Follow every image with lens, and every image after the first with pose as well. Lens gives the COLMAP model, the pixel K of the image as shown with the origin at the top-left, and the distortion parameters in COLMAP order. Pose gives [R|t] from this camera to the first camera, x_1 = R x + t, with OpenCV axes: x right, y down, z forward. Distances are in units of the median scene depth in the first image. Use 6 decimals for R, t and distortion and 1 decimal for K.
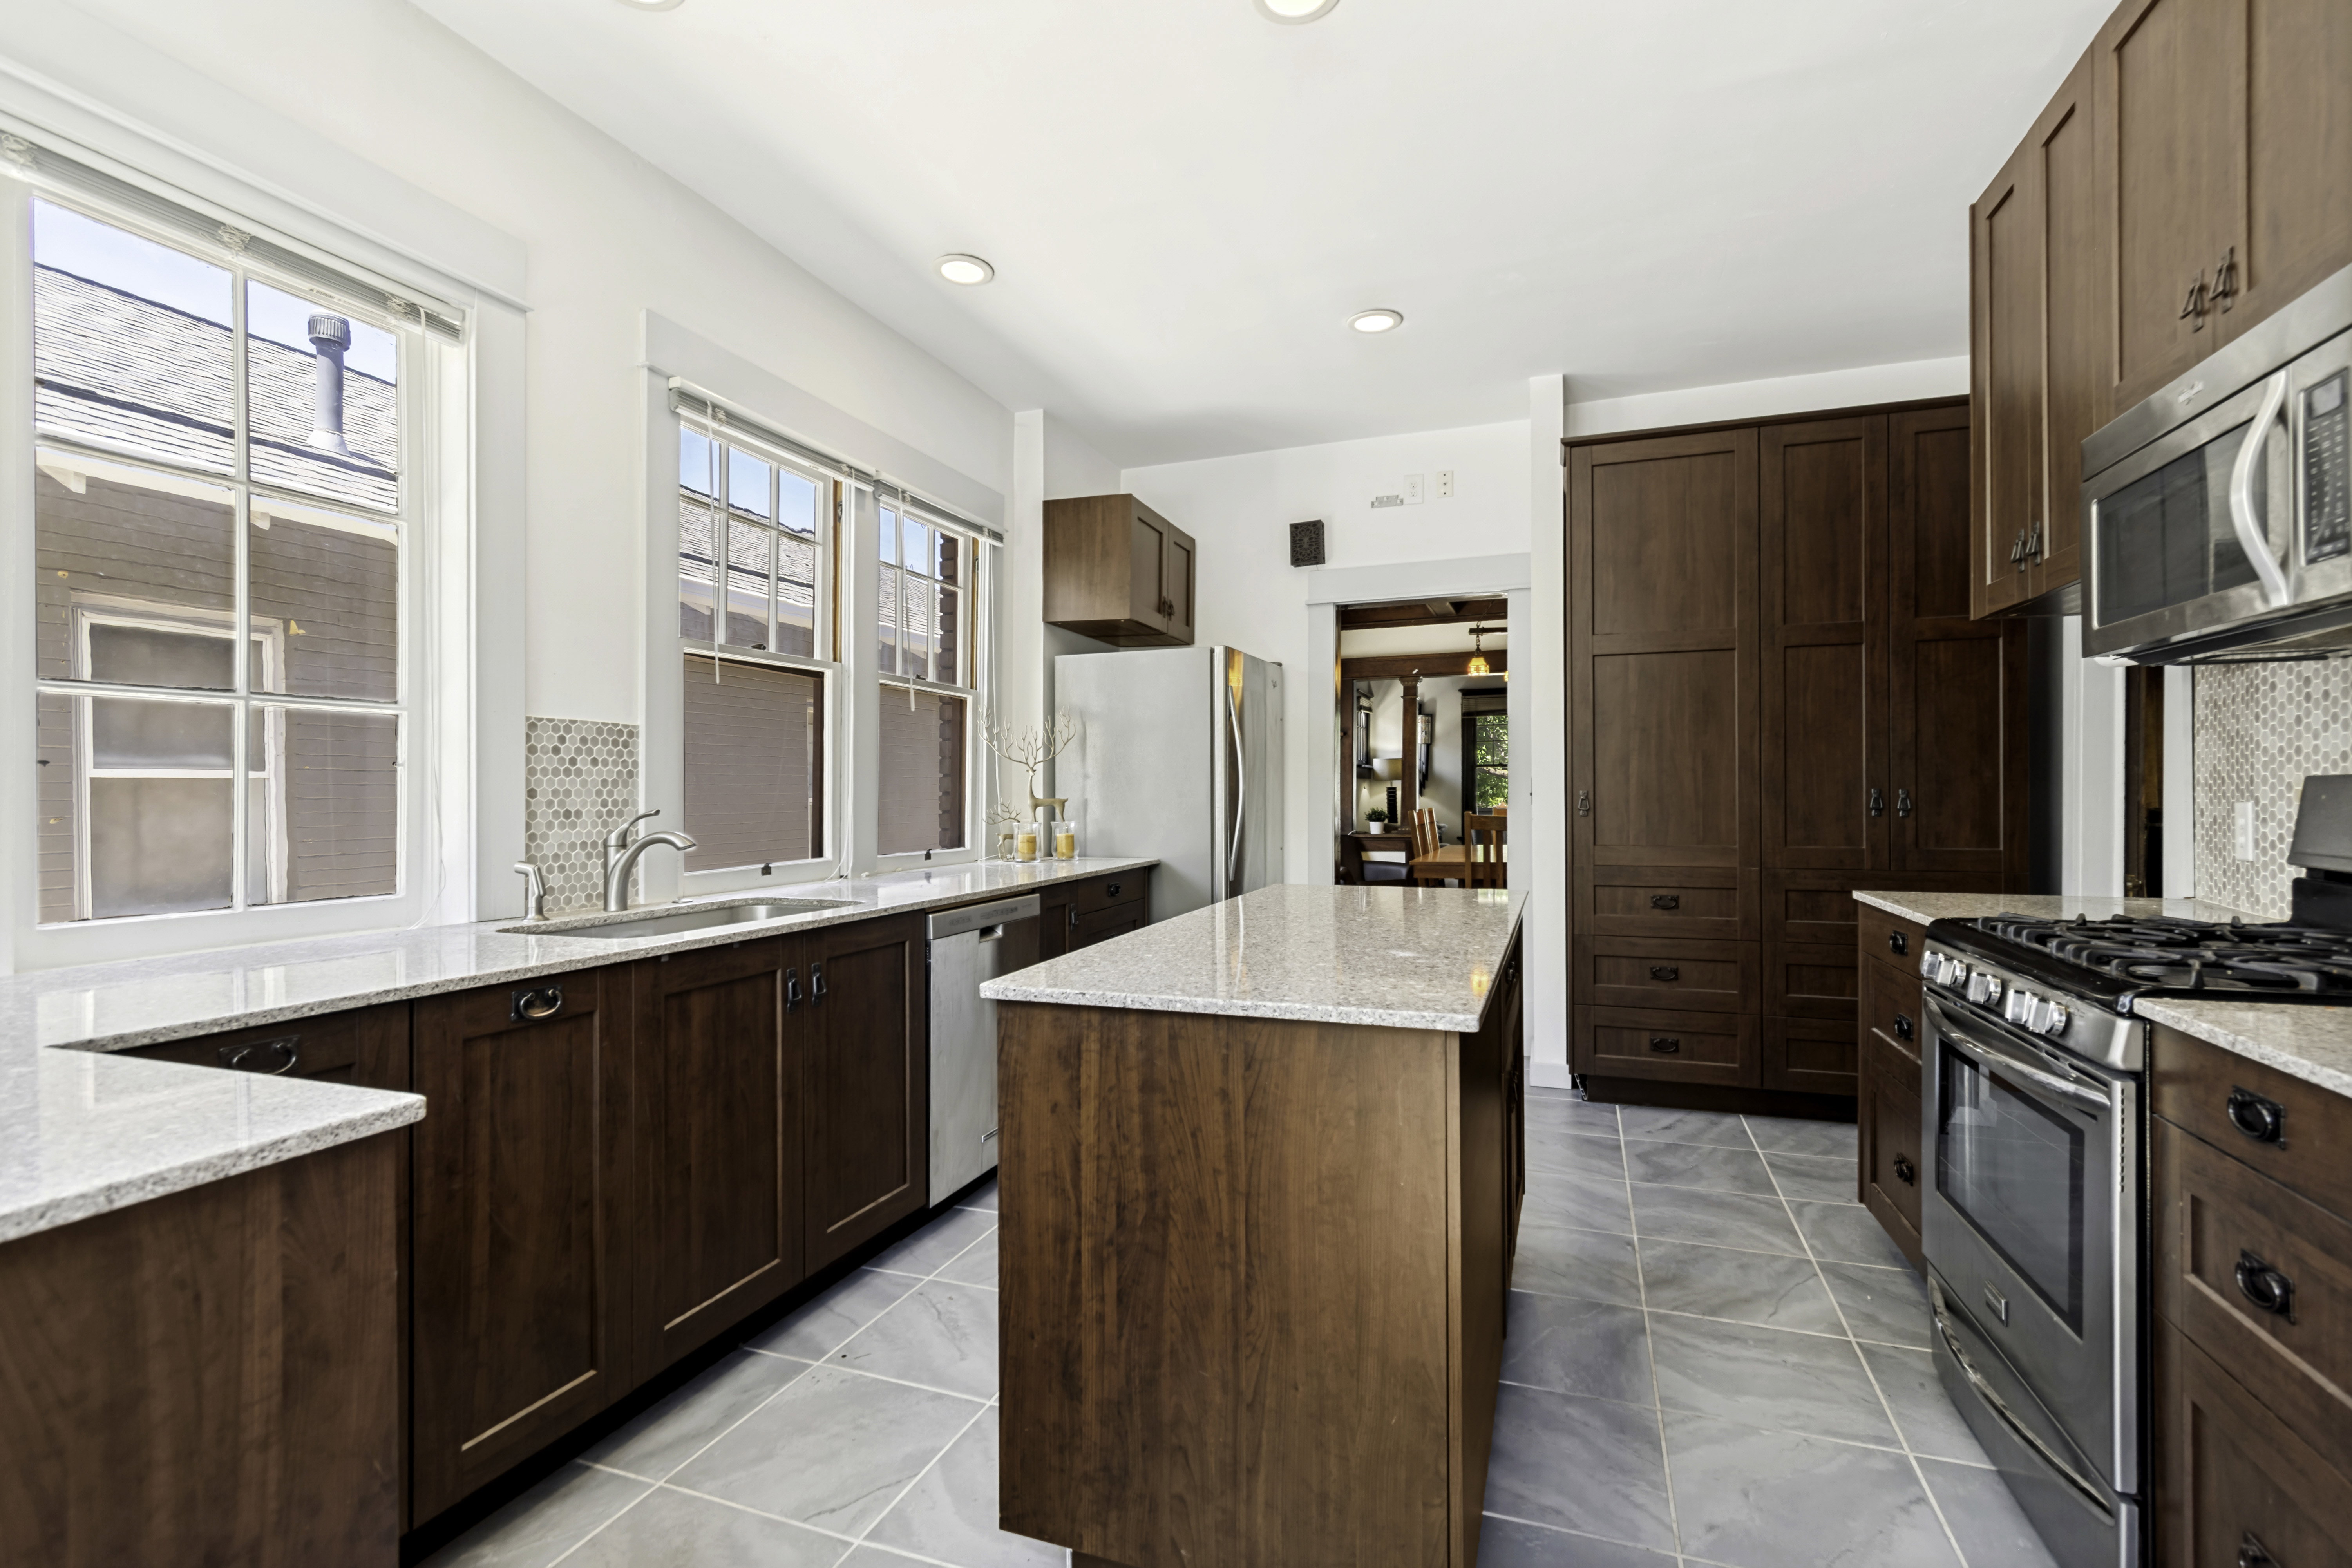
lens RADIAL K [[1054.2, 0, 1191.6], [0, 1054.2, 788.8], [0, 0, 1]] dist [0.004540, -0.001032]
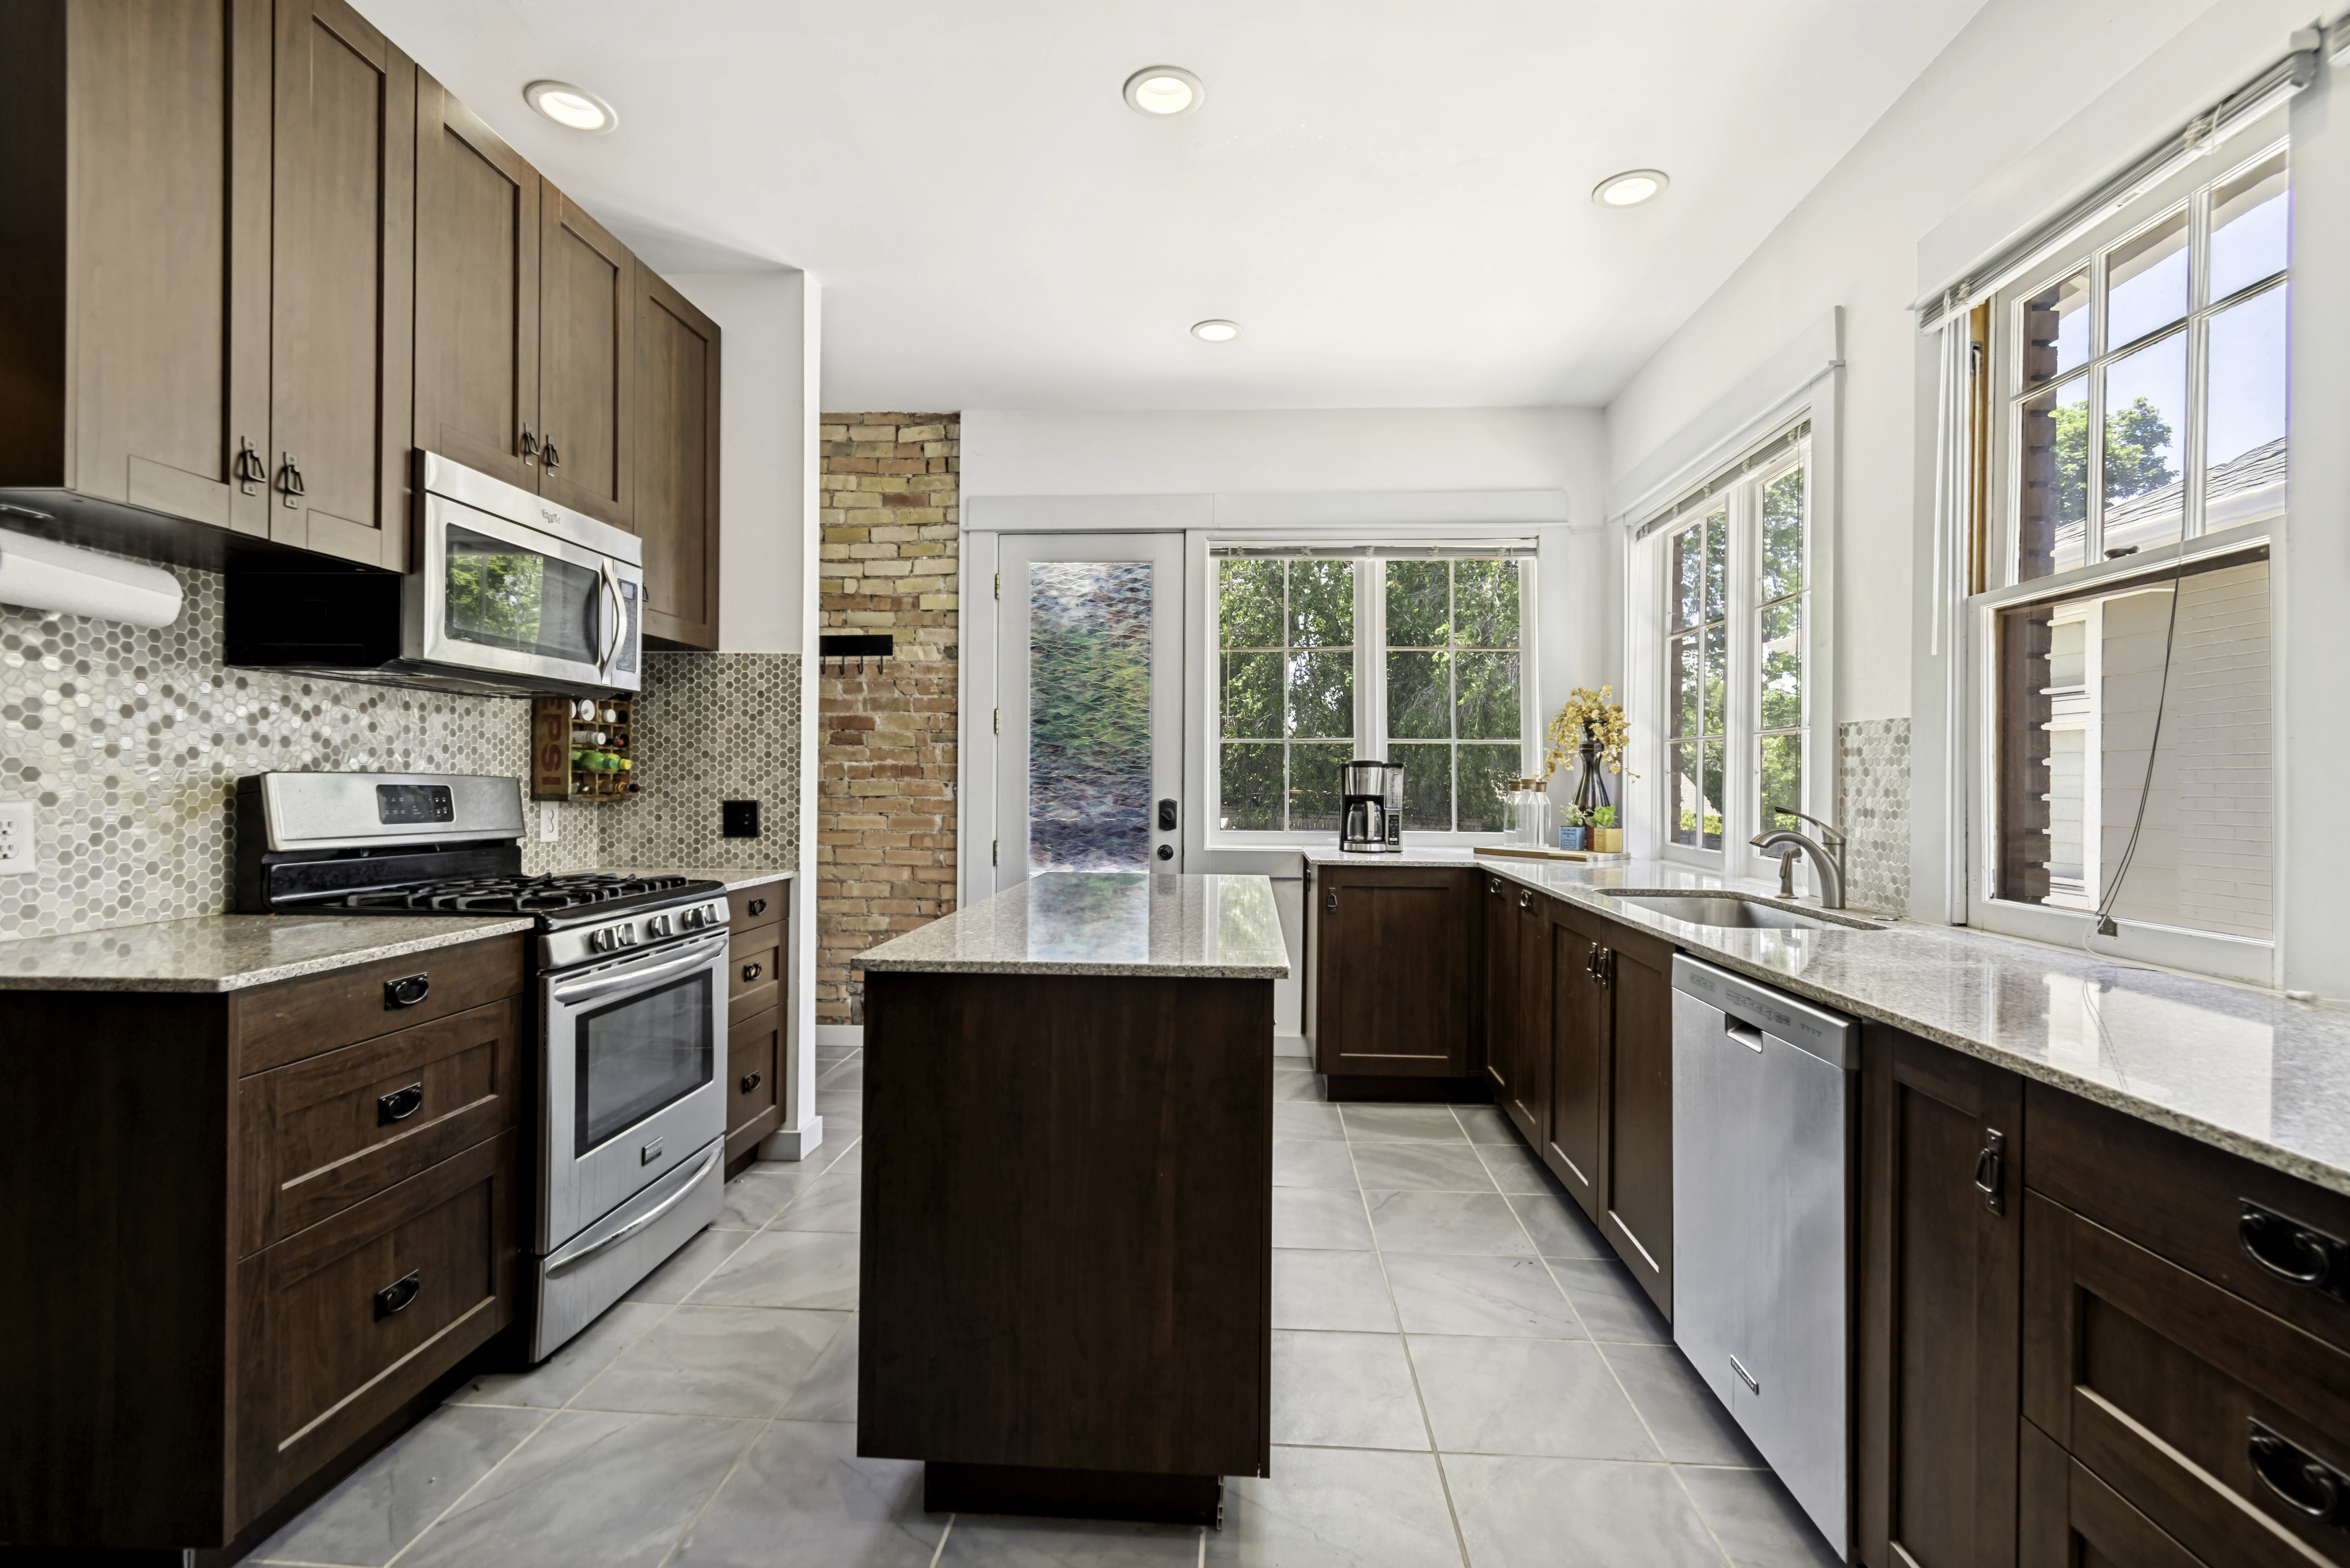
lens RADIAL K [[1053.3, 0, 1178.2], [0, 1053.3, 783.0], [0, 0, 1]] dist [0.004540, -0.001032]
pose [[-0.960930, -0.002780, -0.276779, 0.343995], [-0.003812, 0.999988, 0.003189, -0.005717], [0.276766, 0.004120, -0.960928, 1.821200]]
